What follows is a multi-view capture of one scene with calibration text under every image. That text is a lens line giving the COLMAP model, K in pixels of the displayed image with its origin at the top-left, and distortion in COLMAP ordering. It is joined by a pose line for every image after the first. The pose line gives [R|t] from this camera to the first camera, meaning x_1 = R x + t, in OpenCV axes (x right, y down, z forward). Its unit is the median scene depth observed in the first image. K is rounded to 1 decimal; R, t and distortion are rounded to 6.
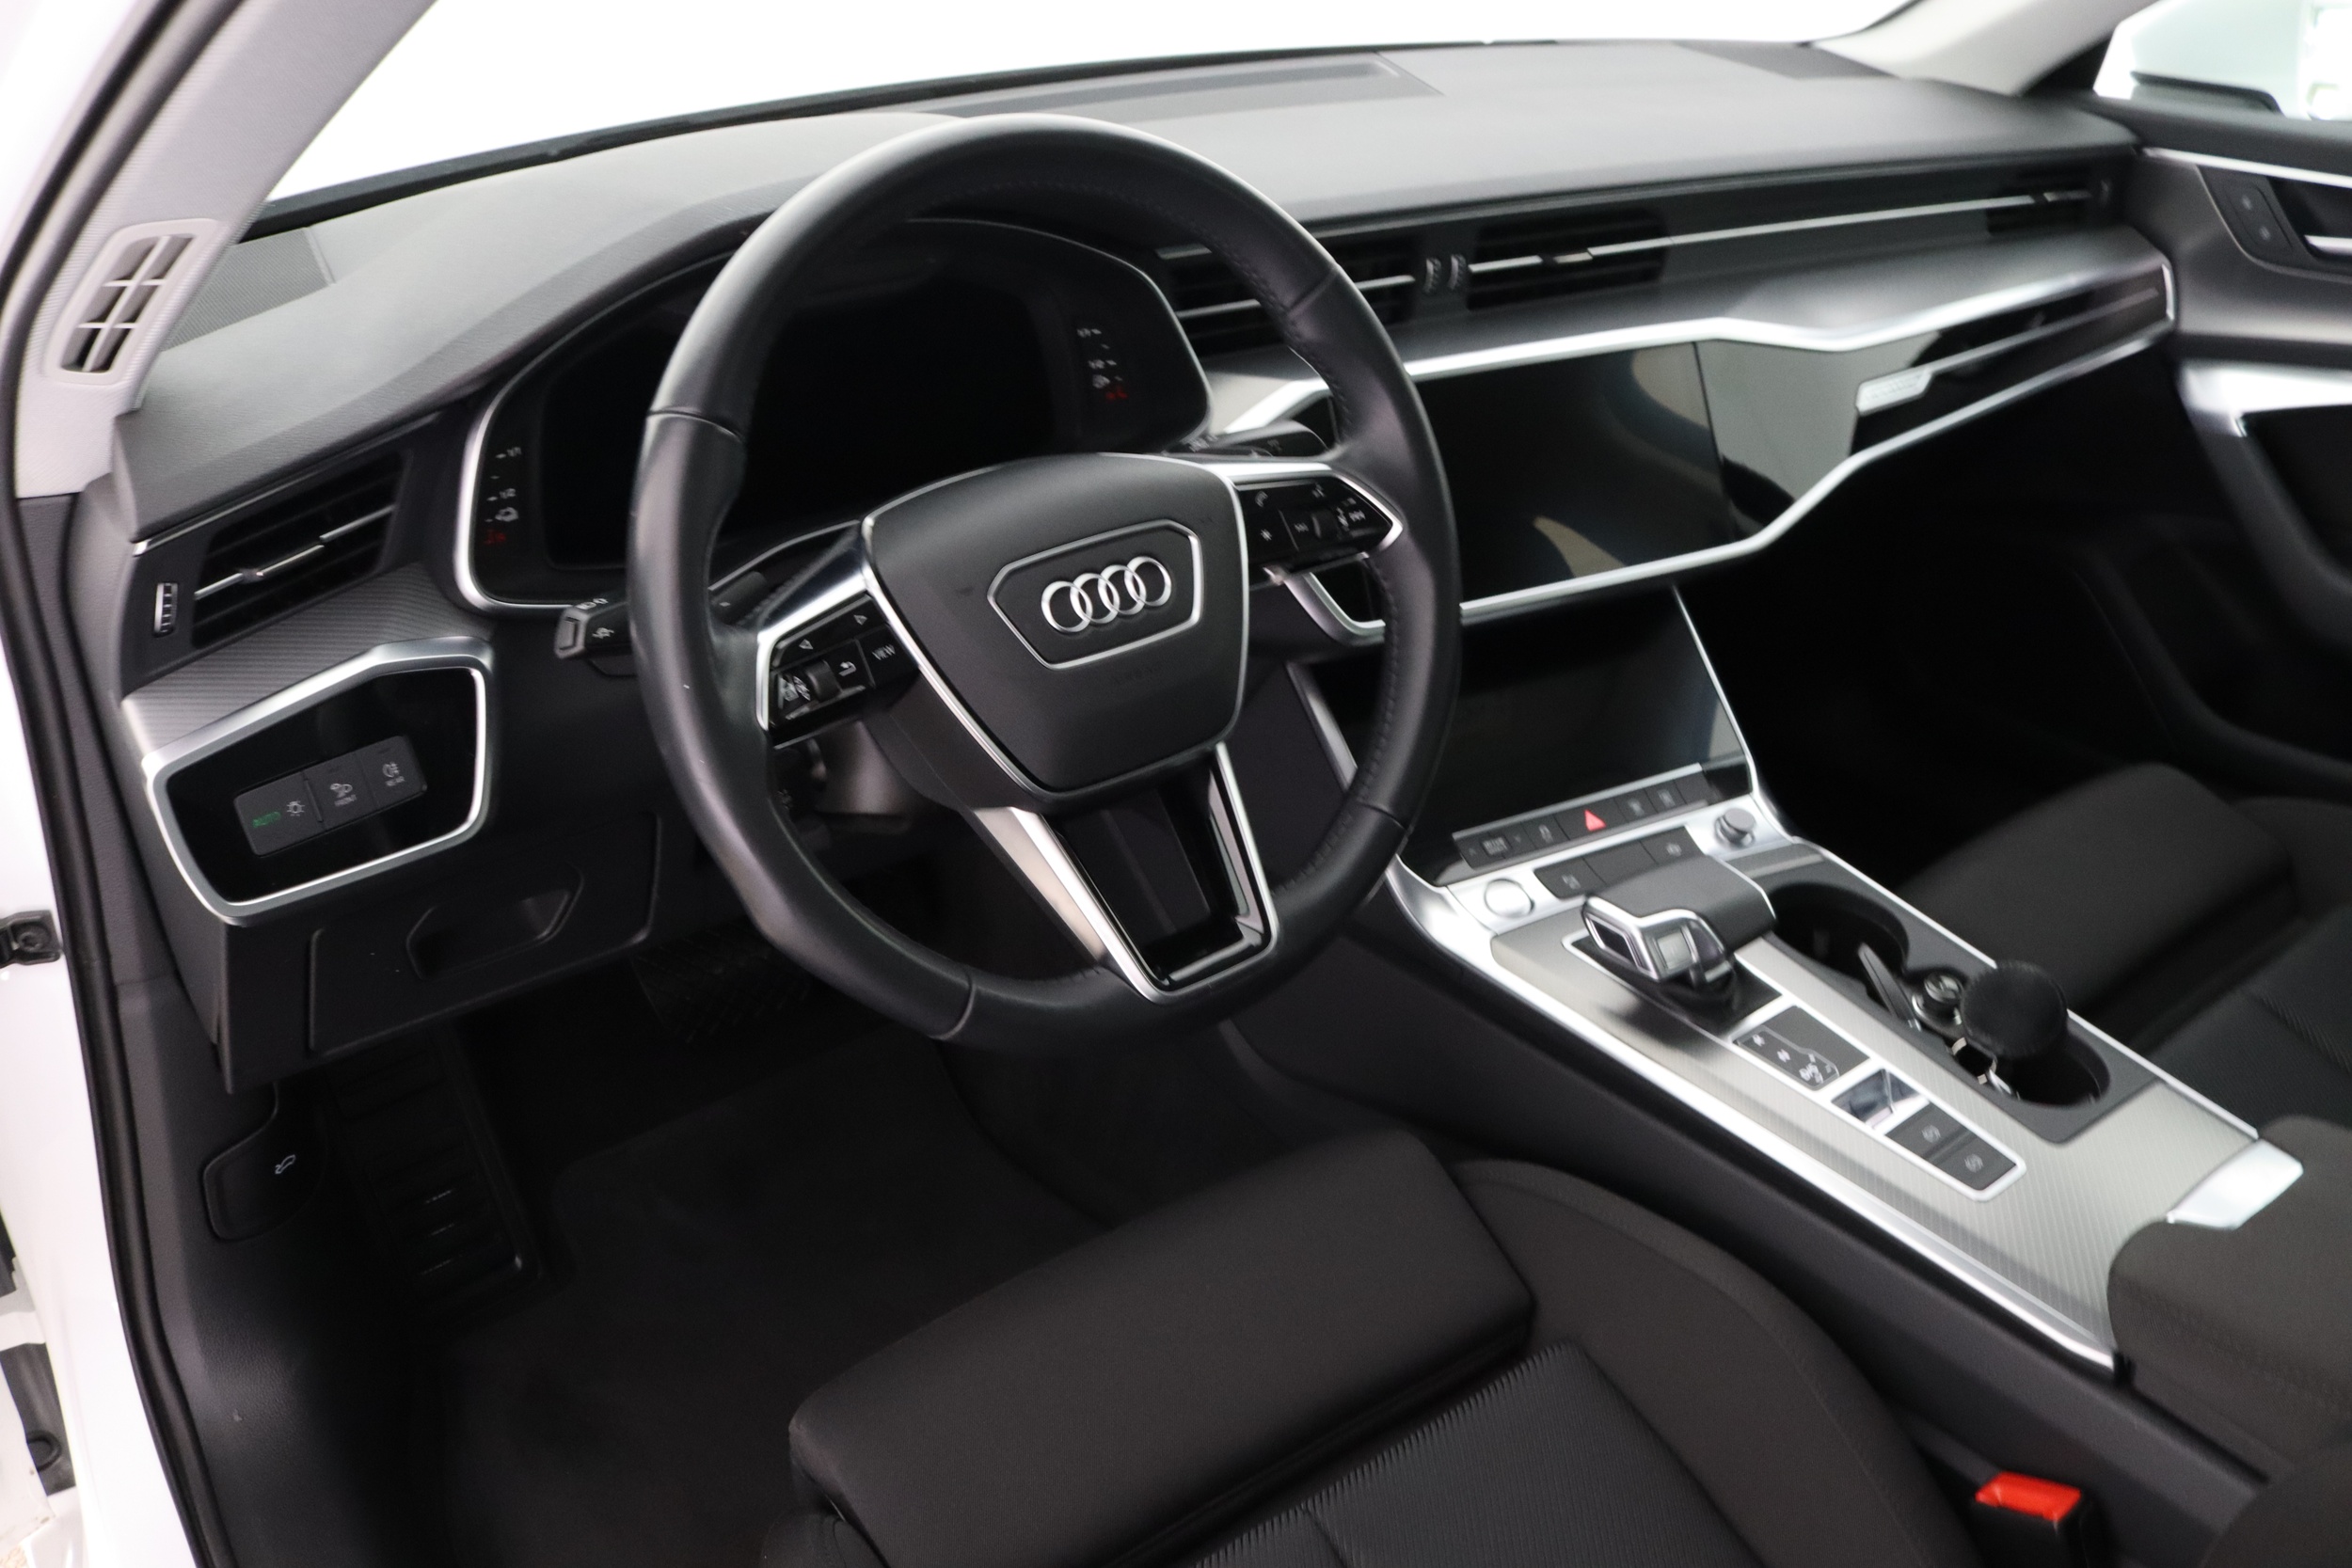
lens RADIAL K [[1960.1, 0, 1163.4], [0, 1960.1, 796.2], [0, 0, 1]] dist [-0.156484, 0.097367]
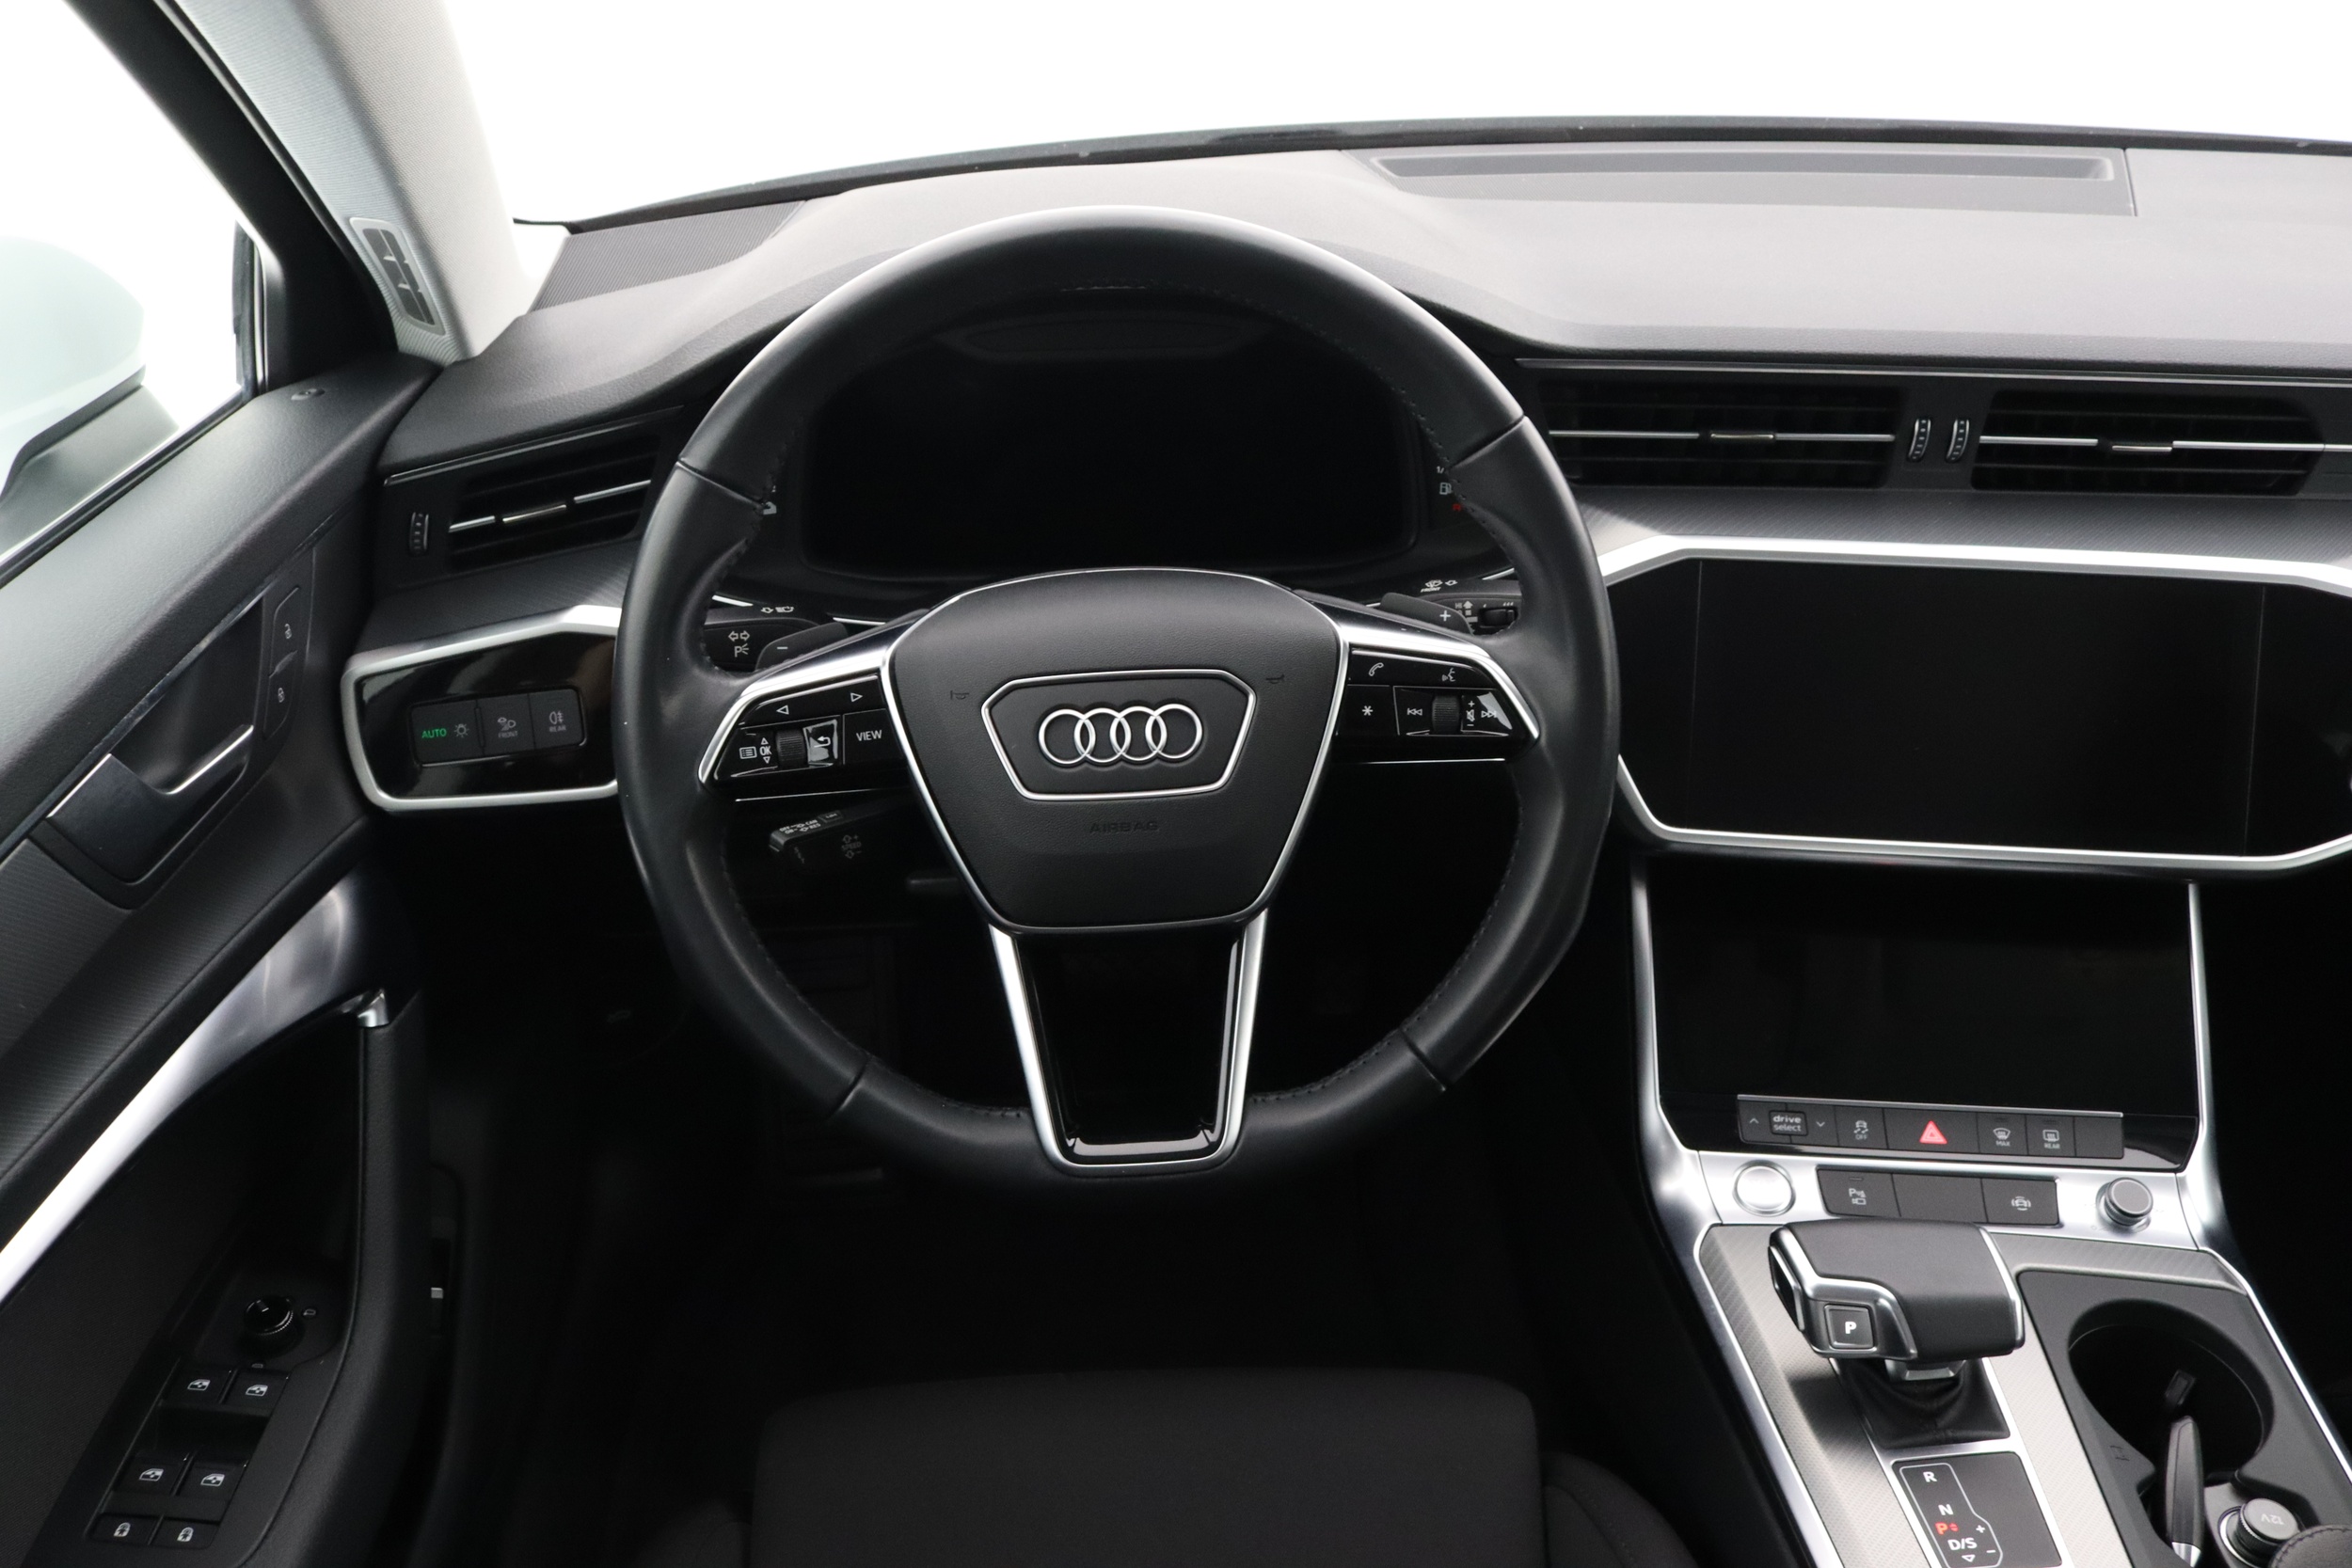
lens RADIAL K [[1960.1, 0, 1154.3], [0, 1960.1, 793.5], [0, 0, 1]] dist [-0.156484, 0.097367]
pose [[0.822931, 0.271521, -0.499061, 0.418908], [-0.259534, 0.961058, 0.094916, -0.155026], [0.505398, 0.051414, 0.861353, 0.195285]]
